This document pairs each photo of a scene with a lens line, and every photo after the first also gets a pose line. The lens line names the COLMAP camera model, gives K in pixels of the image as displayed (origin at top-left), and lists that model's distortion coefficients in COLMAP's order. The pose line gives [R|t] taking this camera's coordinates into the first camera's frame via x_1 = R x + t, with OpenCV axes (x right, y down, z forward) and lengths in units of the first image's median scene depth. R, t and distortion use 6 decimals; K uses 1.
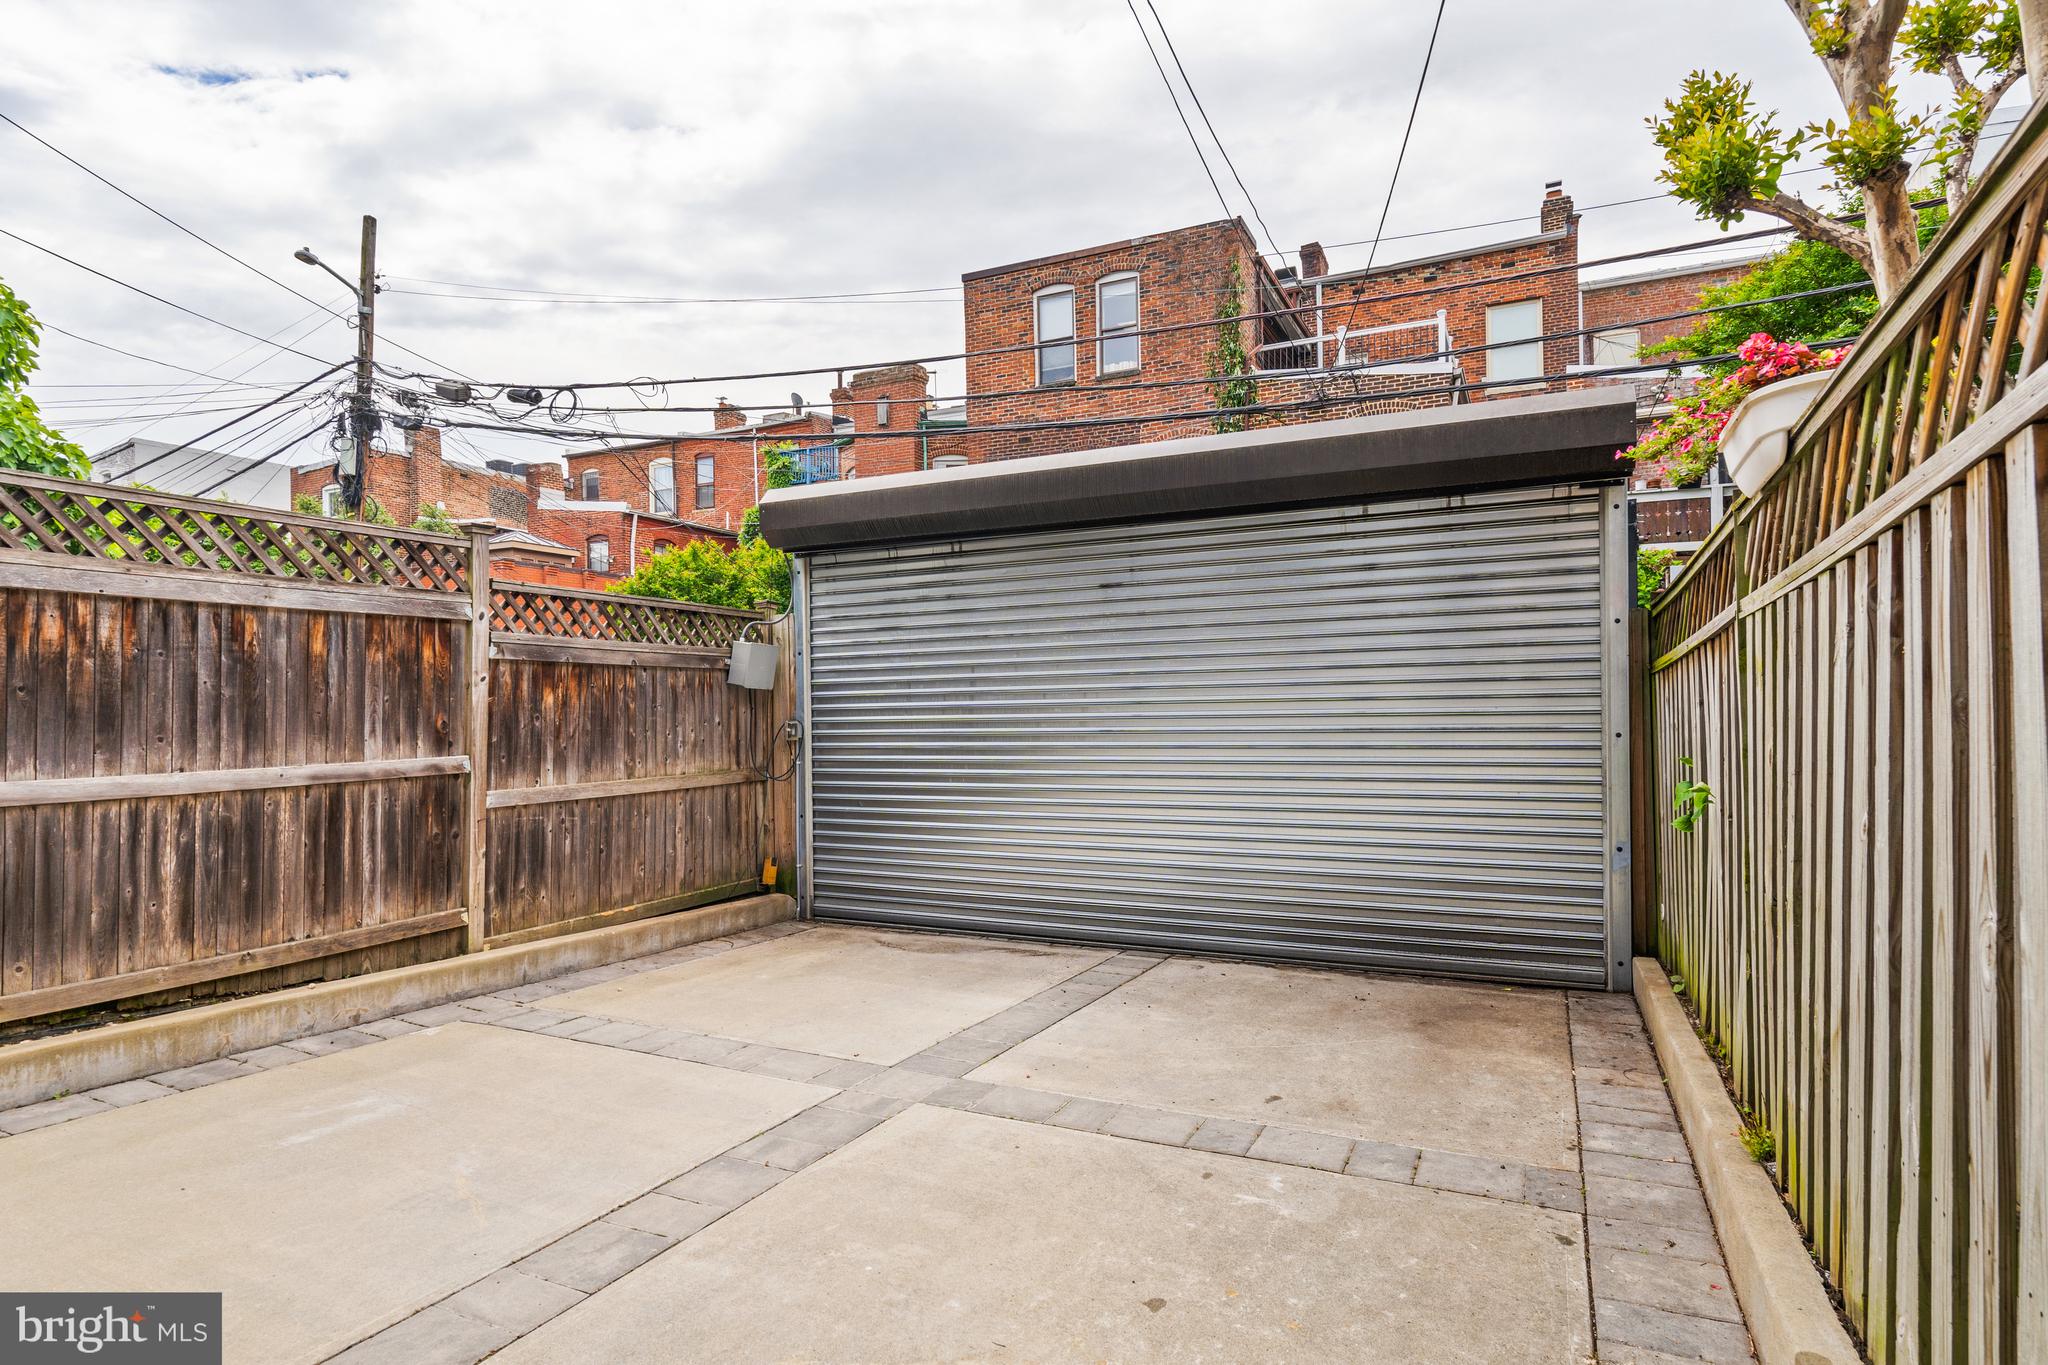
lens RADIAL K [[1079.9, 0, 1019.2], [0, 1079.9, 692.0], [0, 0, 1]] dist [-0.000044, 0.000183]
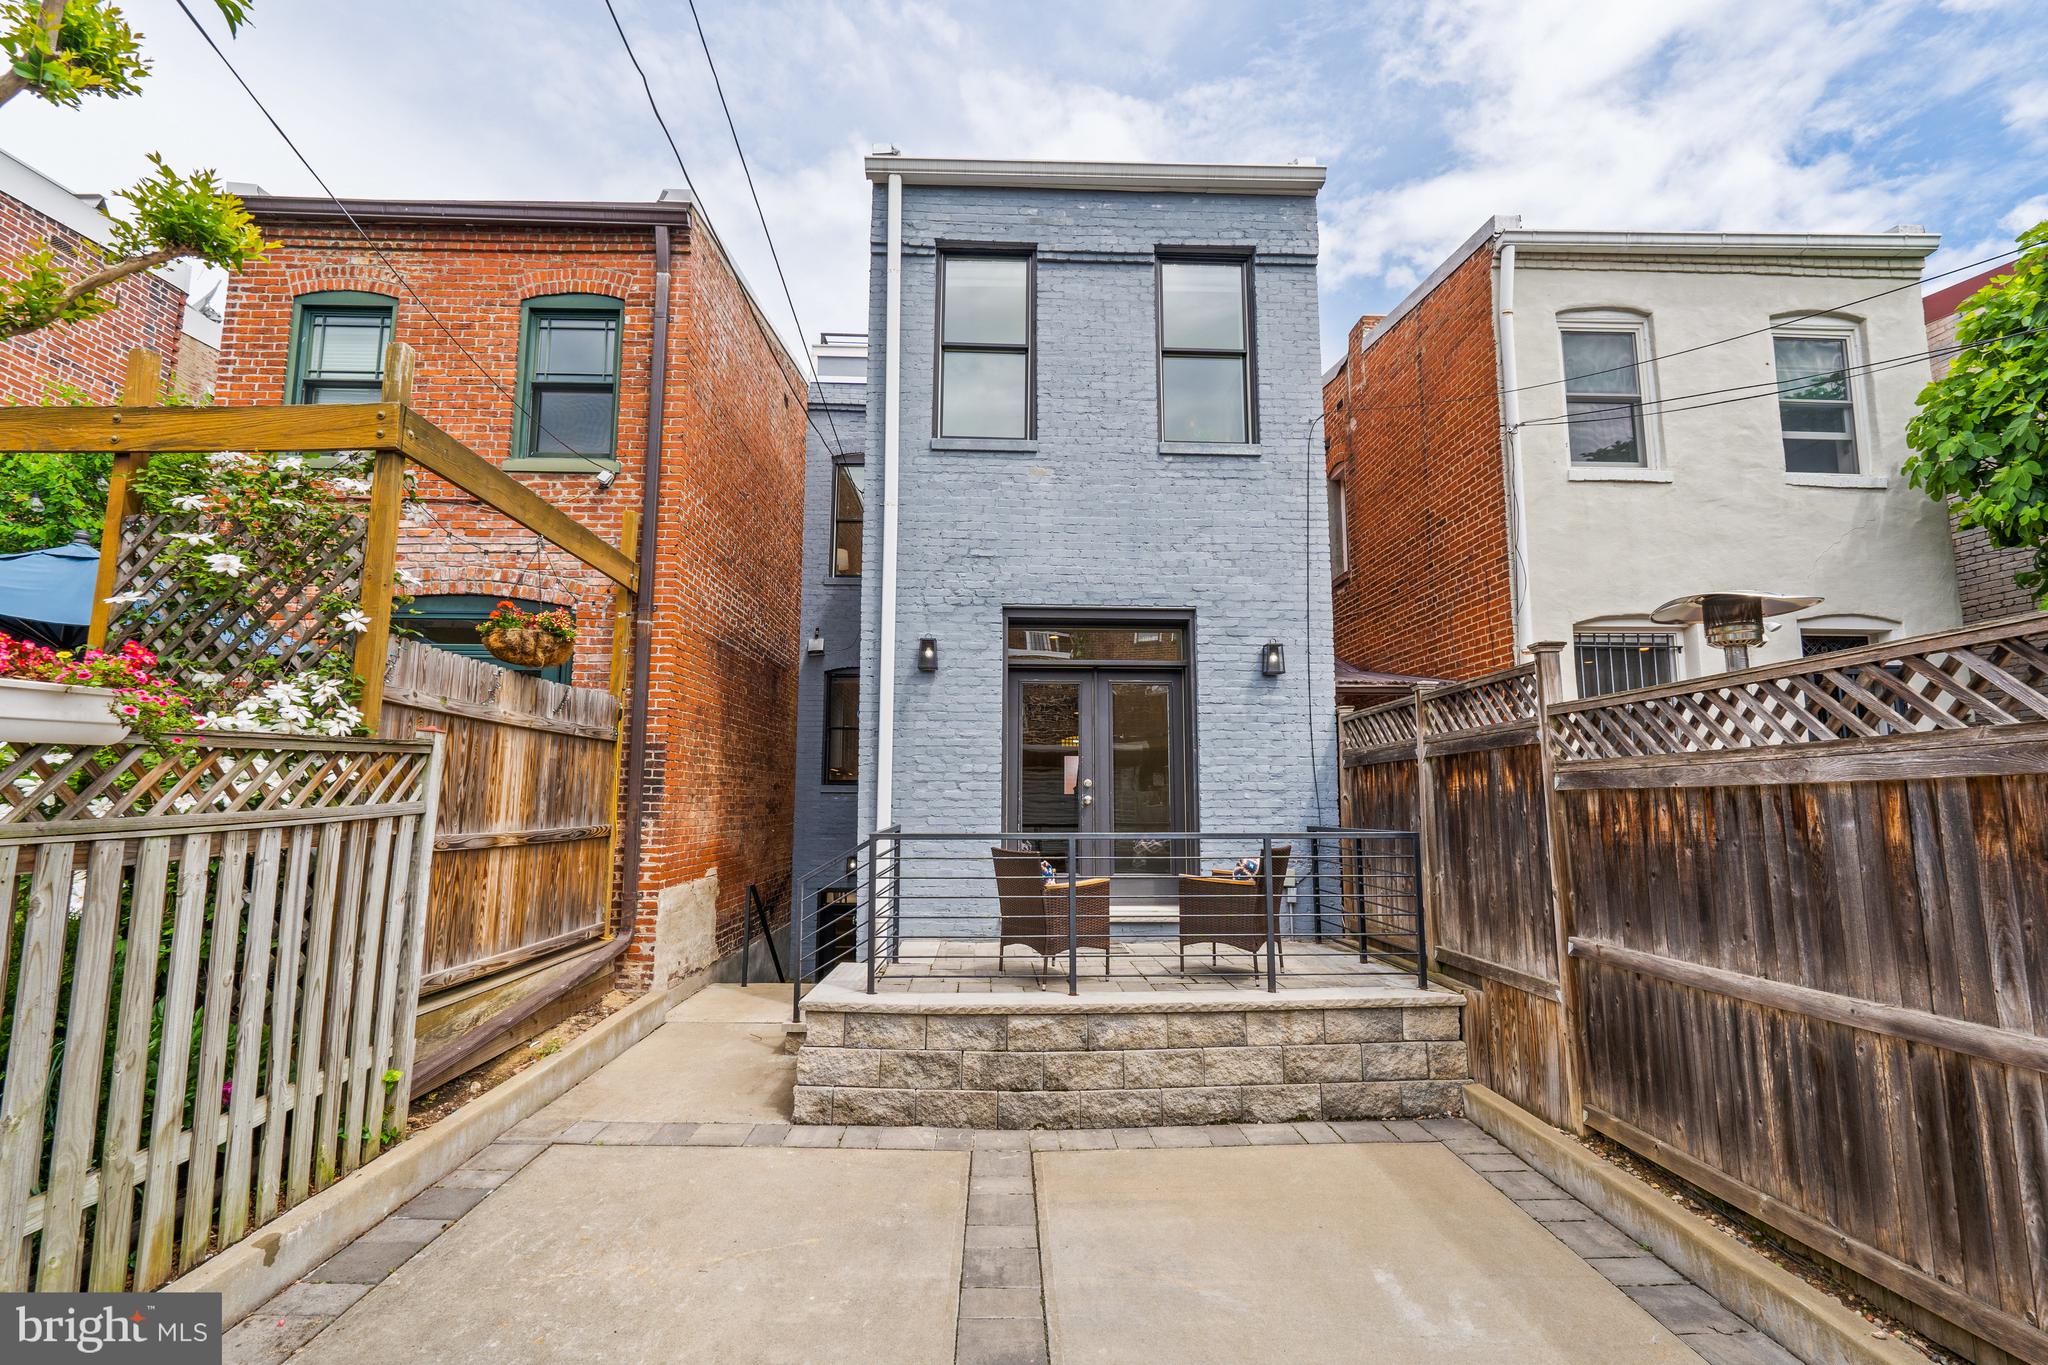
lens RADIAL K [[914.5, 0, 1011.8], [0, 914.5, 678.1], [0, 0, 1]] dist [-0.005933, 0.000330]
pose [[-0.893630, -0.058815, -0.444935, 0.127012], [0.008214, 0.989066, -0.147242, -0.063443], [0.448730, -0.135235, -0.883376, 1.370868]]
